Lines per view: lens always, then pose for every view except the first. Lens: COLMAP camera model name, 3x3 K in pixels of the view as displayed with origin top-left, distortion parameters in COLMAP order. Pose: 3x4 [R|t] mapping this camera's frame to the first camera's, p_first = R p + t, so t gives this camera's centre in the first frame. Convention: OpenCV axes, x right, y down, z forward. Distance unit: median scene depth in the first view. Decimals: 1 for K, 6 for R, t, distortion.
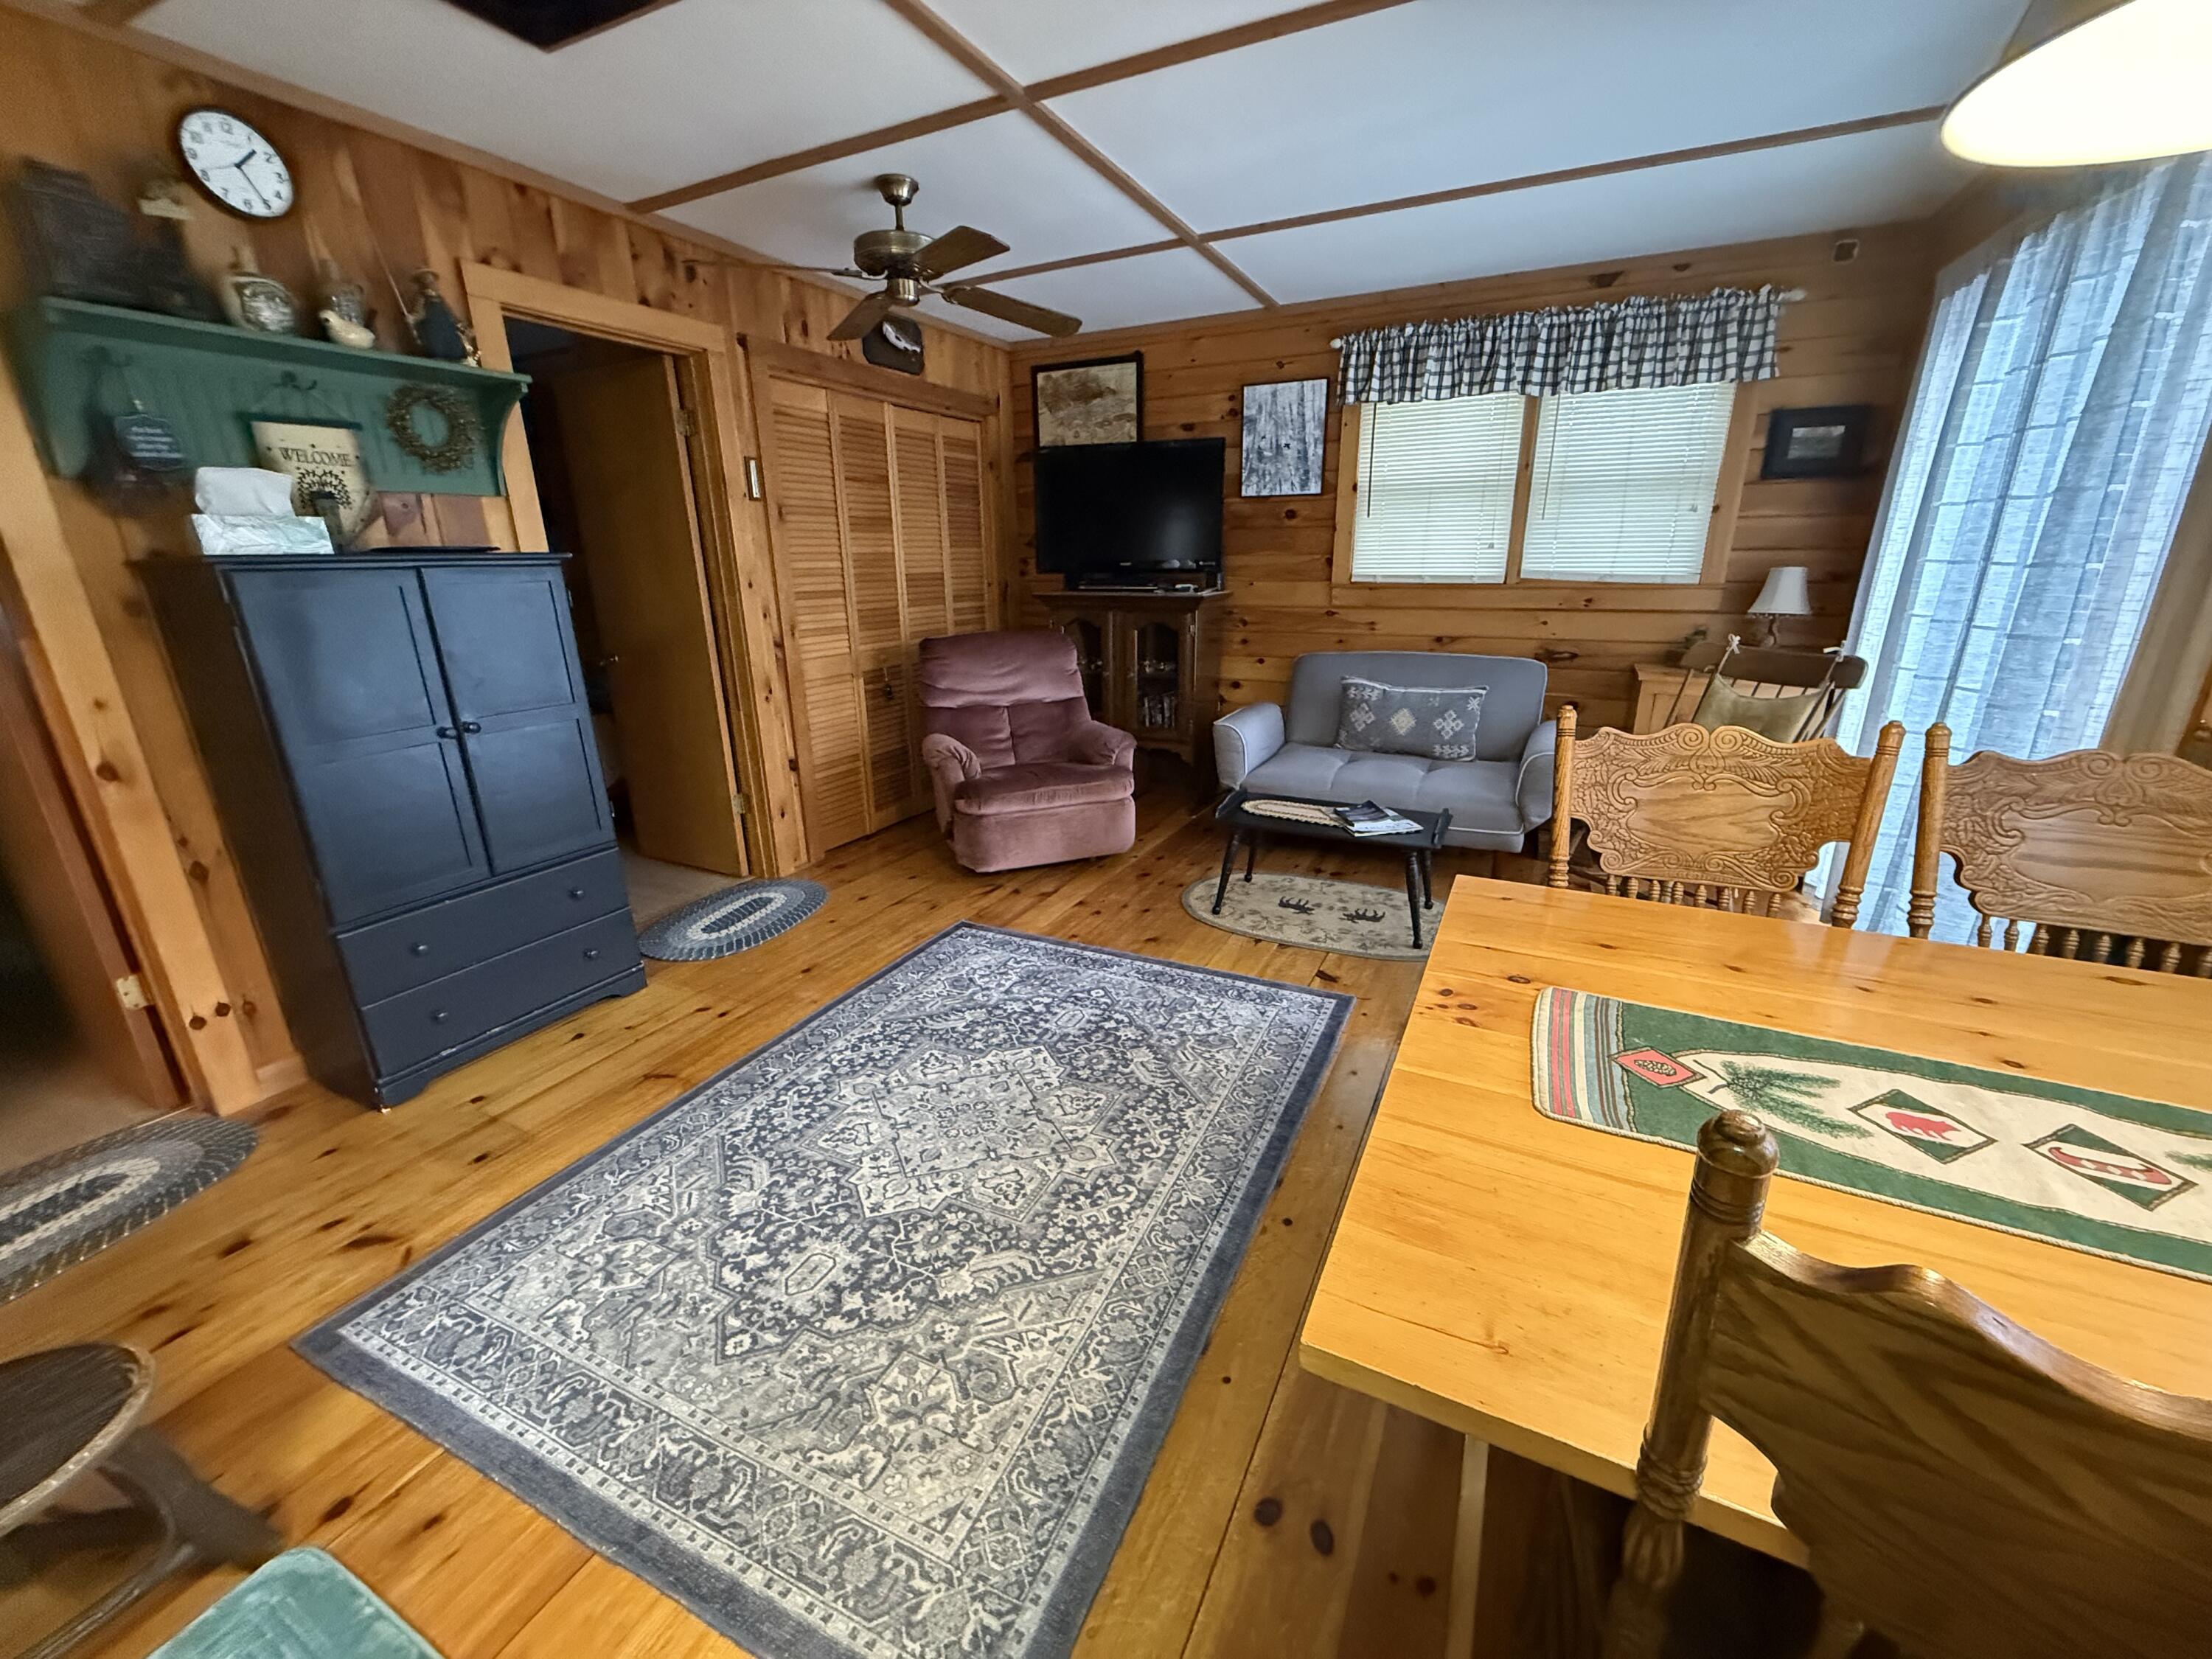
lens RADIAL K [[875.1, 0, 1107.2], [0, 875.1, 835.1], [0, 0, 1]] dist [-0.000542, -0.000046]
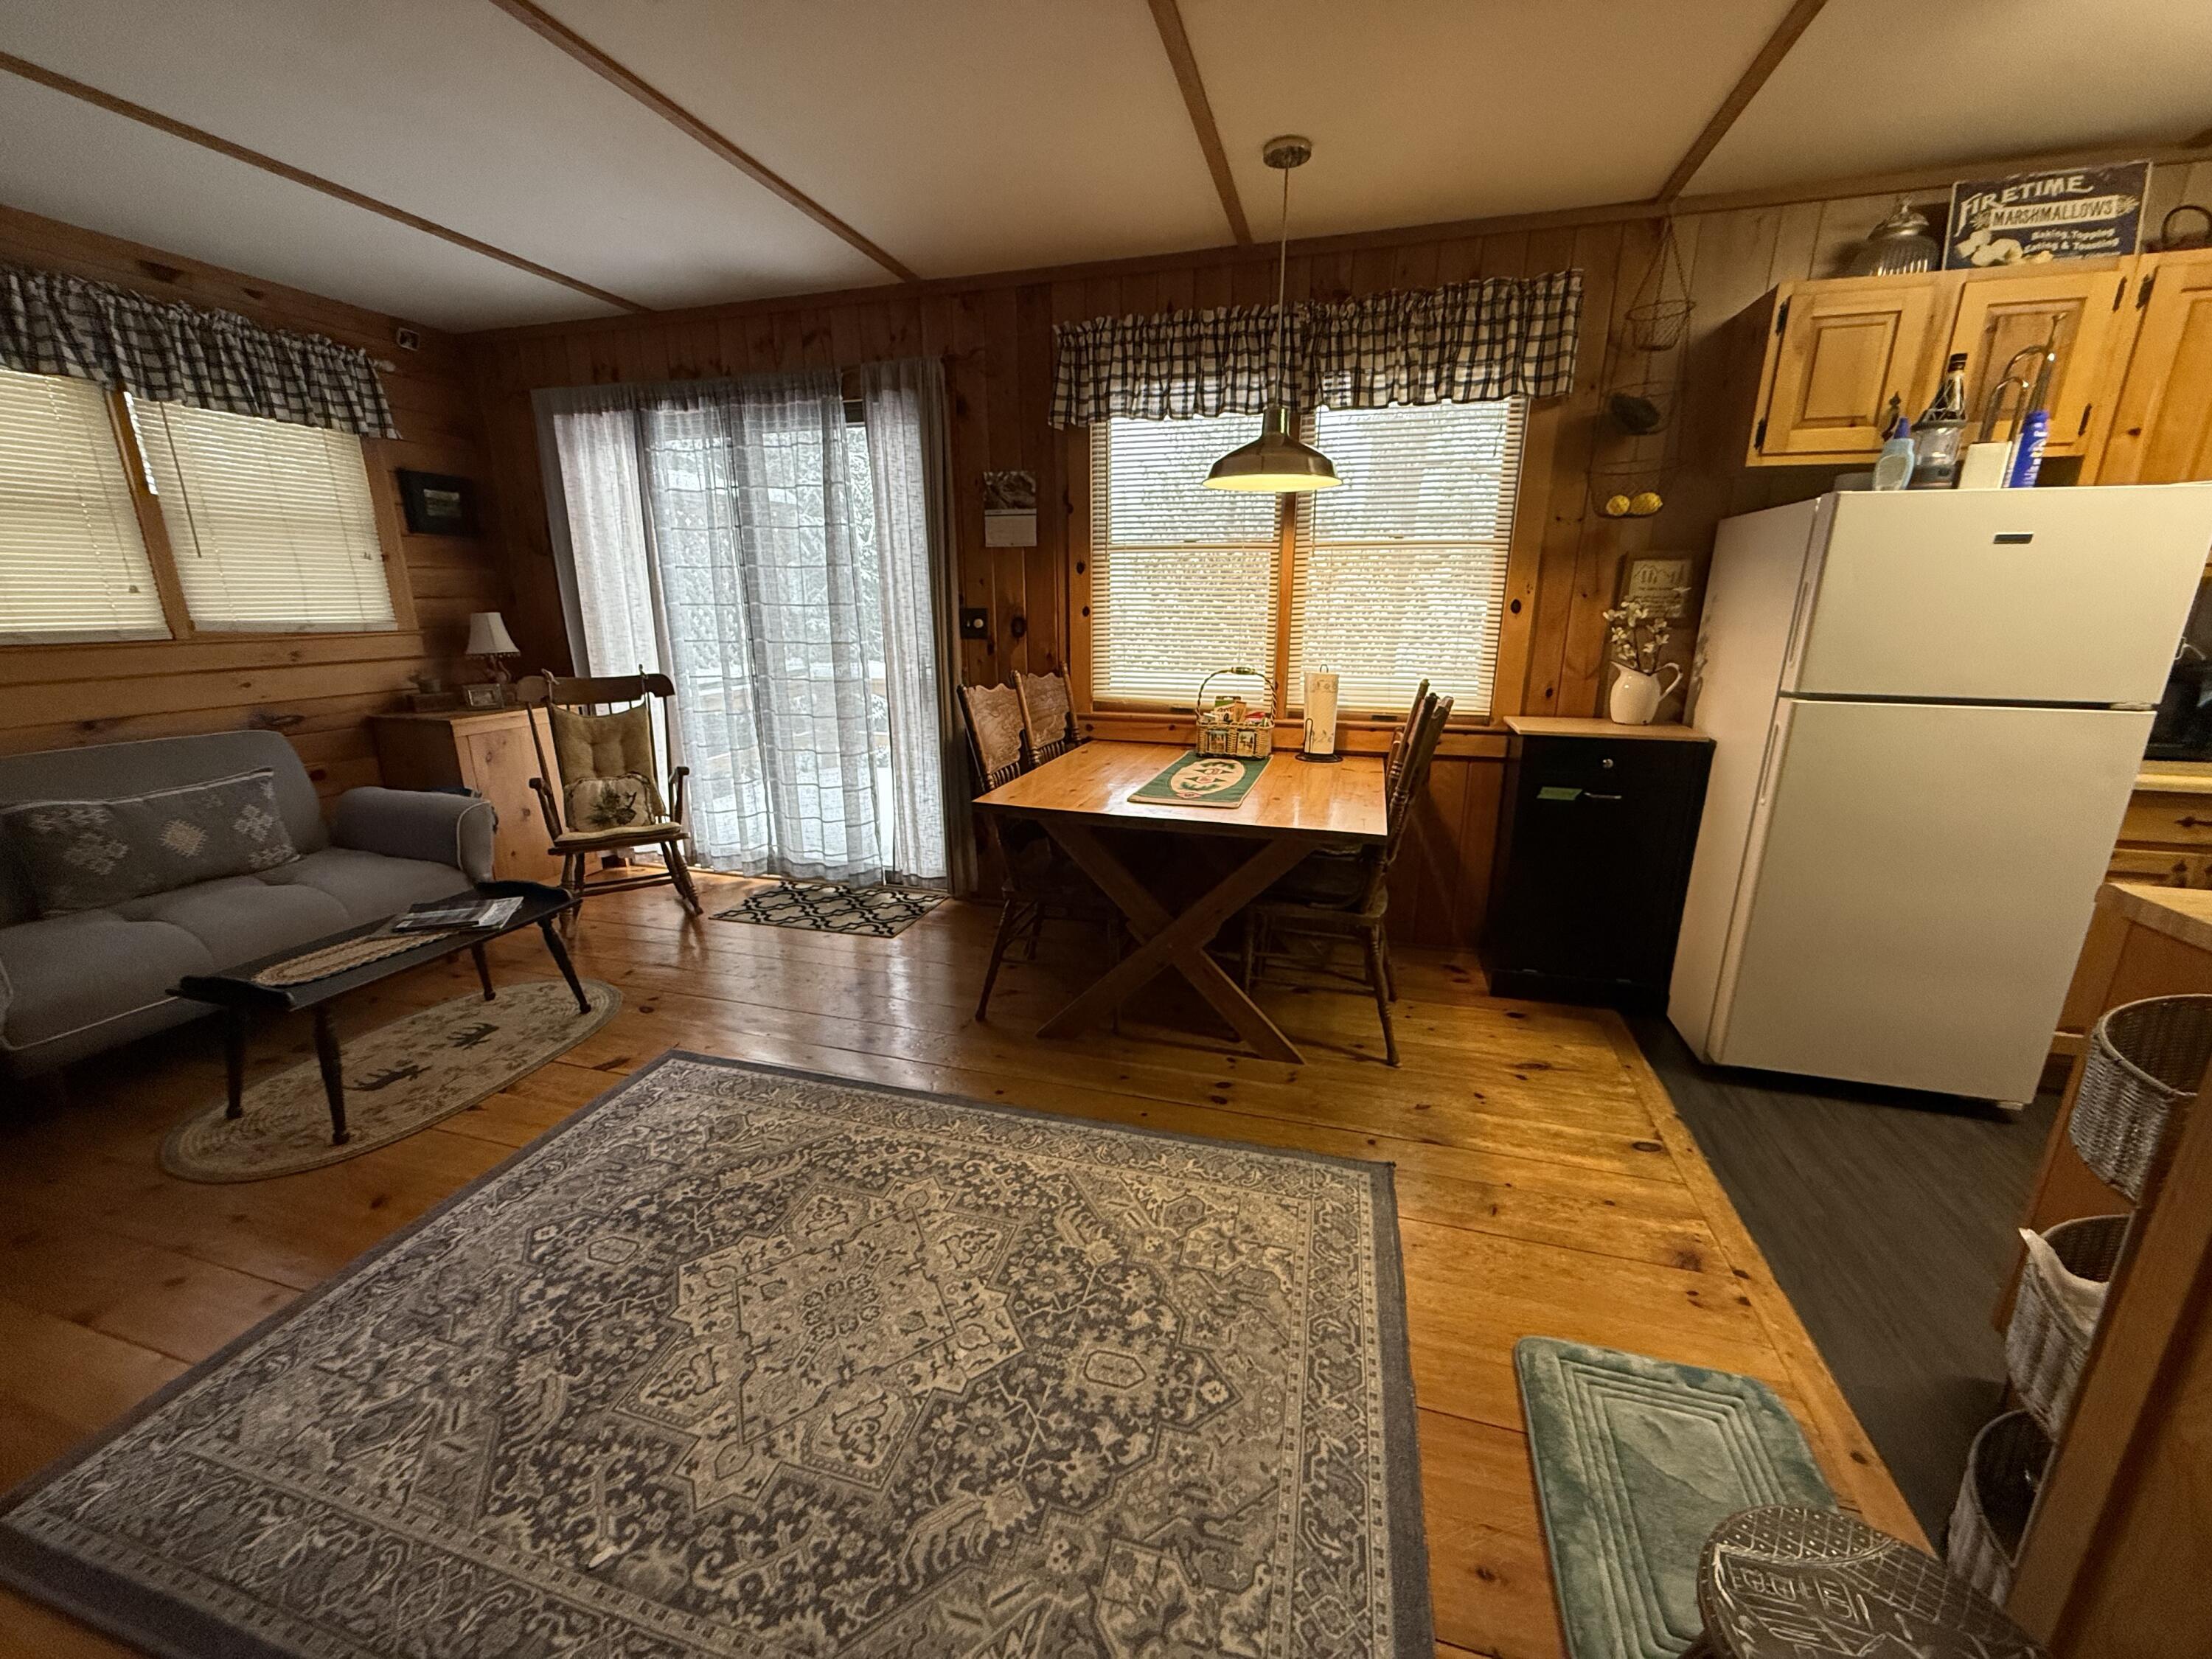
lens RADIAL K [[875.1, 0, 1104.8], [0, 875.1, 831.8], [0, 0, 1]] dist [-0.000542, -0.000046]
pose [[-0.172199, -0.244666, 0.954194, -0.774343], [0.306874, 0.907136, 0.287980, -0.191390], [-0.936043, 0.342407, -0.081127, 0.651246]]
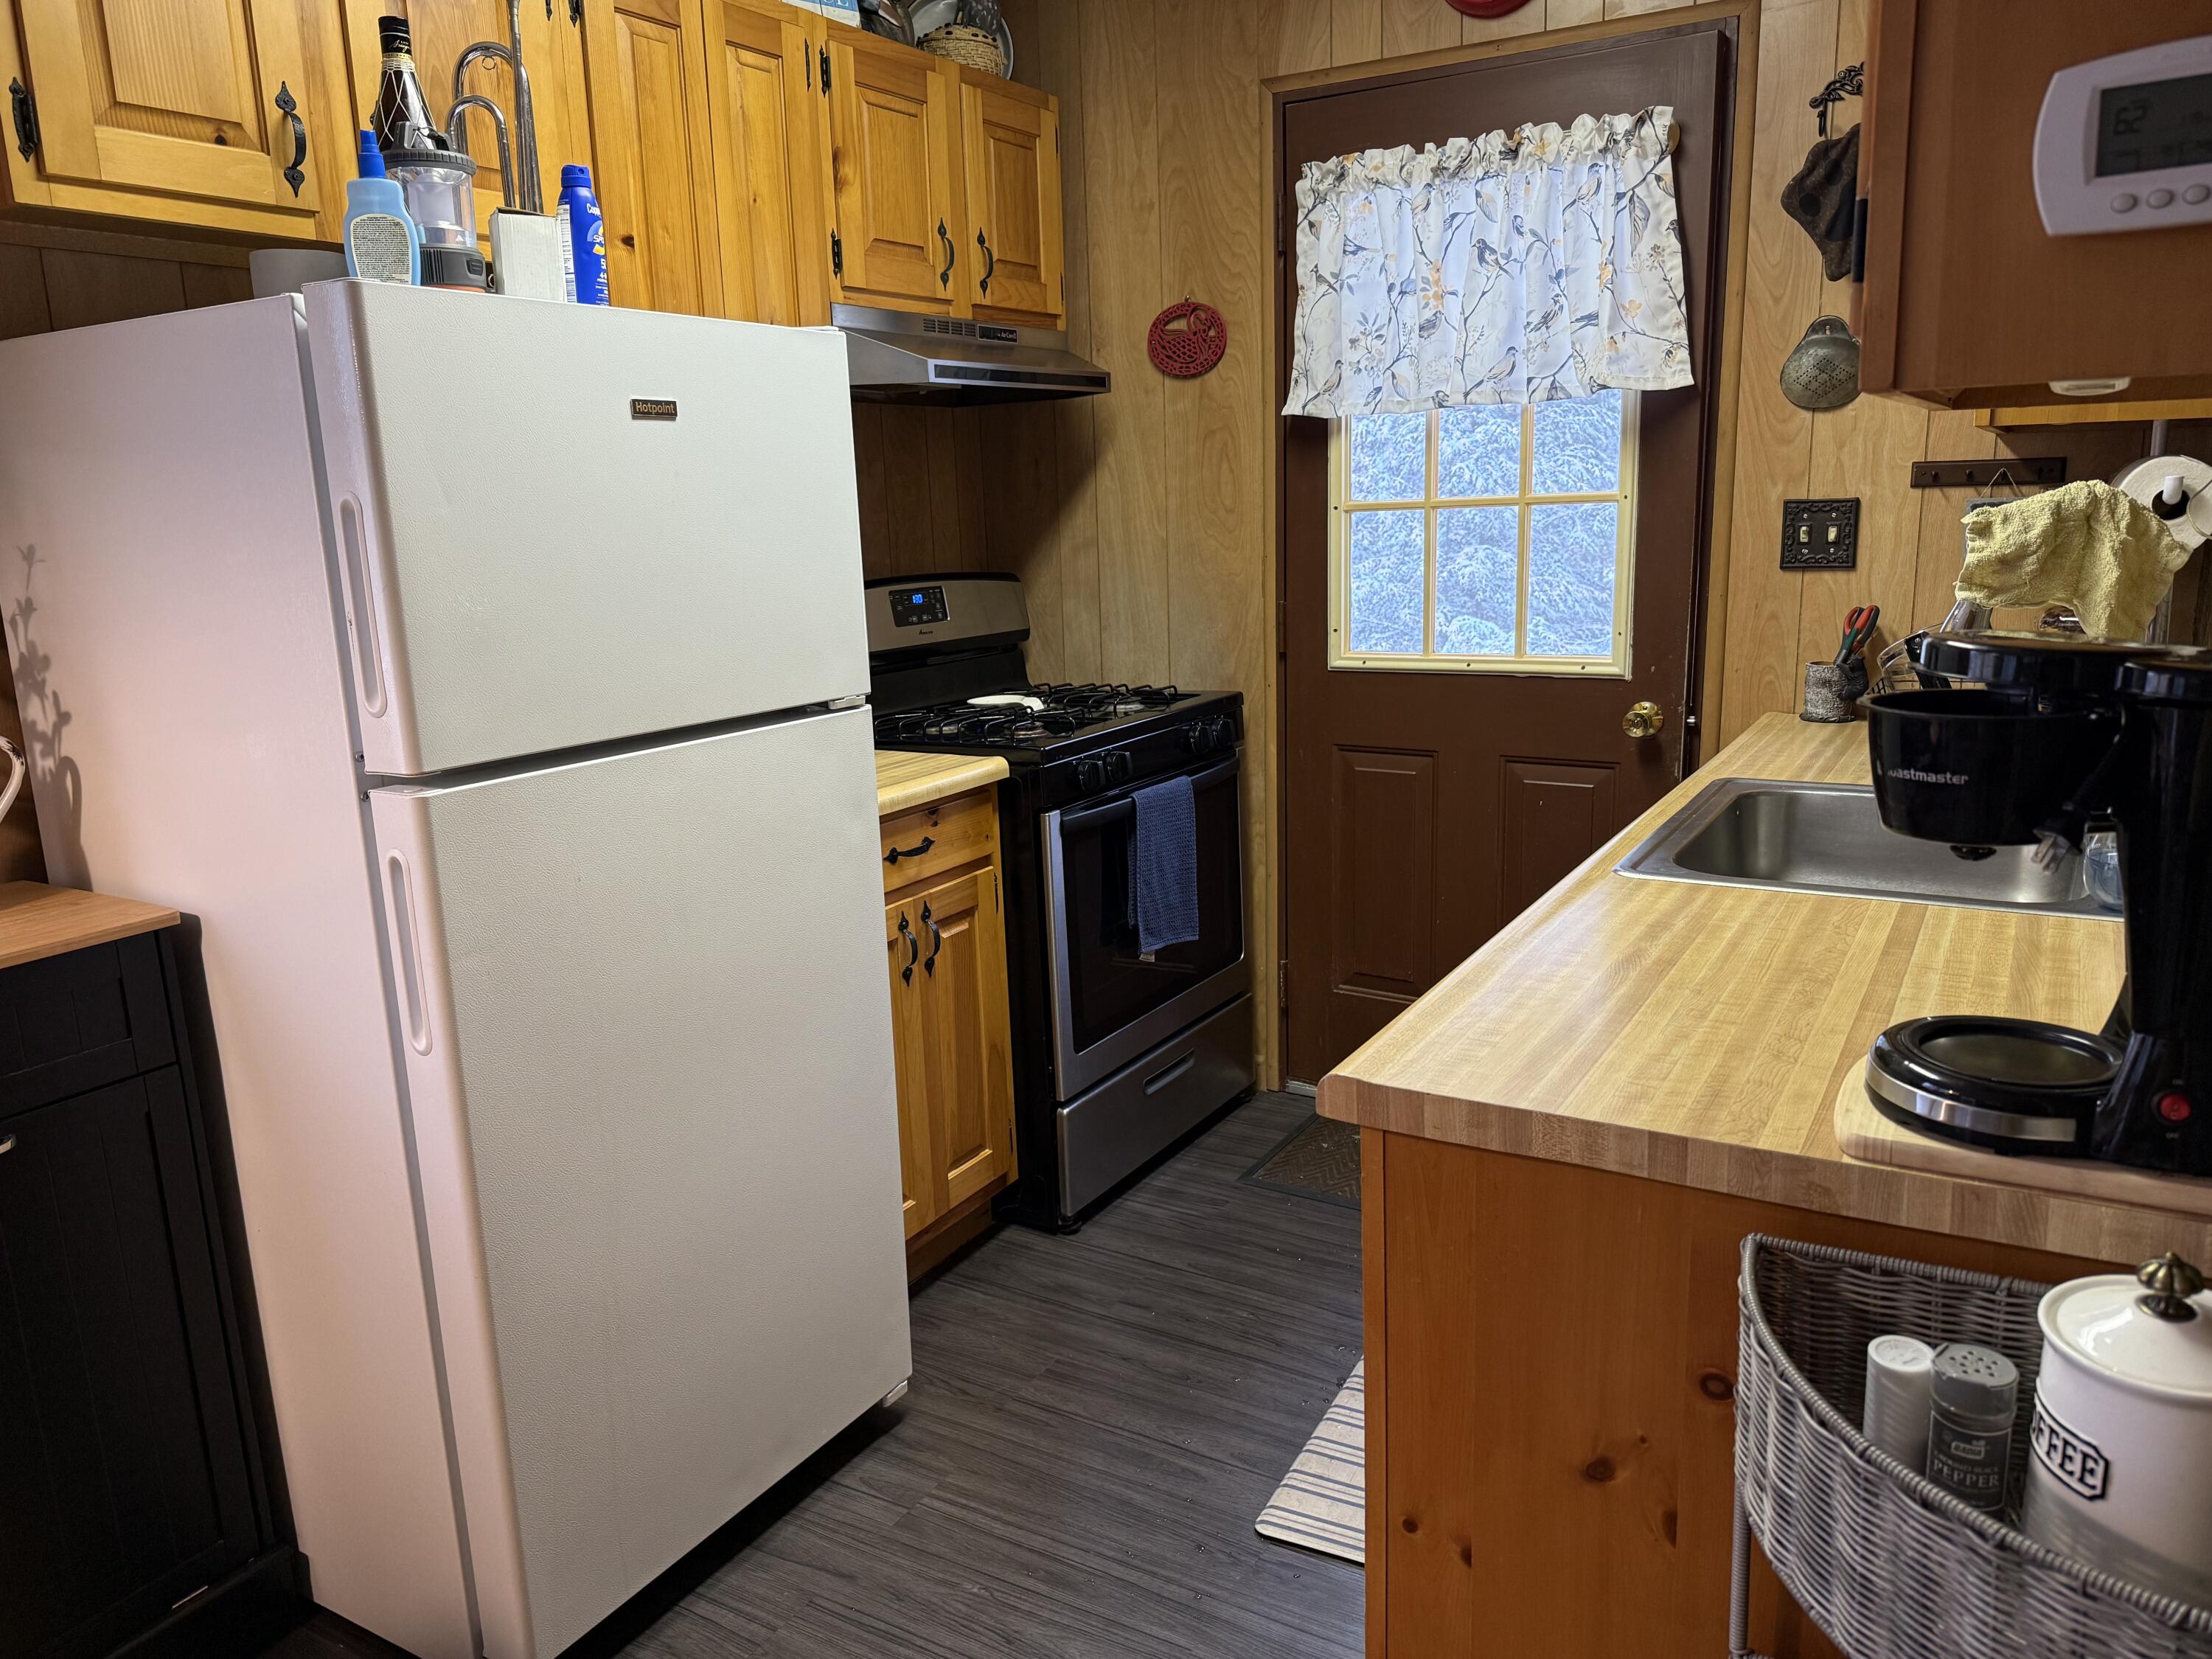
lens RADIAL K [[1580.8, 0, 1074.8], [0, 1580.8, 840.7], [0, 0, 1]] dist [0.035934, -0.039165]
pose [[-0.995646, 0.030433, 0.088109, -0.306303], [0.071039, 0.859722, 0.505799, -0.129036], [-0.060356, 0.509855, -0.858140, 0.411272]]
